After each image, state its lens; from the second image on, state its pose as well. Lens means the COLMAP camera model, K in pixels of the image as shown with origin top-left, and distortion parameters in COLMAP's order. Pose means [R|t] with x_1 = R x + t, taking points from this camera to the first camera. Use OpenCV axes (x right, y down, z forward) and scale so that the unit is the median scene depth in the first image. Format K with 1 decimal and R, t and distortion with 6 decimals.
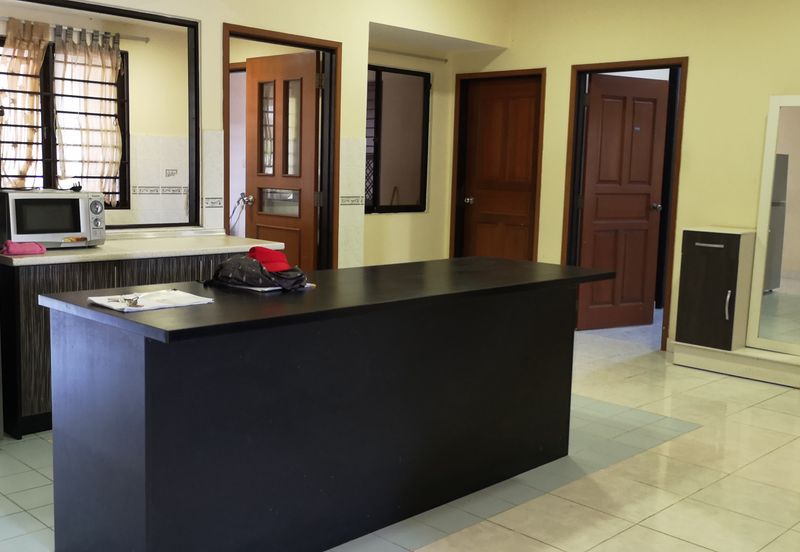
lens RADIAL K [[847.0, 0, 399.8], [0, 847.0, 274.7], [0, 0, 1]] dist [0.026991, 0.000000]
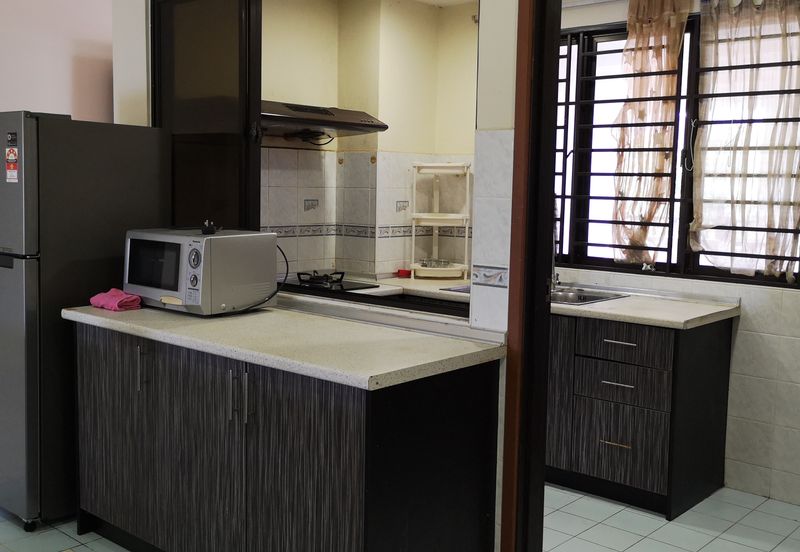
lens RADIAL K [[847.0, 0, 399.4], [0, 847.0, 279.3], [0, 0, 1]] dist [0.026991, 0.000000]
pose [[0.048582, 0.084587, -0.995231, 0.225247], [-0.144500, 0.986520, 0.076793, -0.095214], [0.988311, 0.140080, 0.060150, 0.771170]]
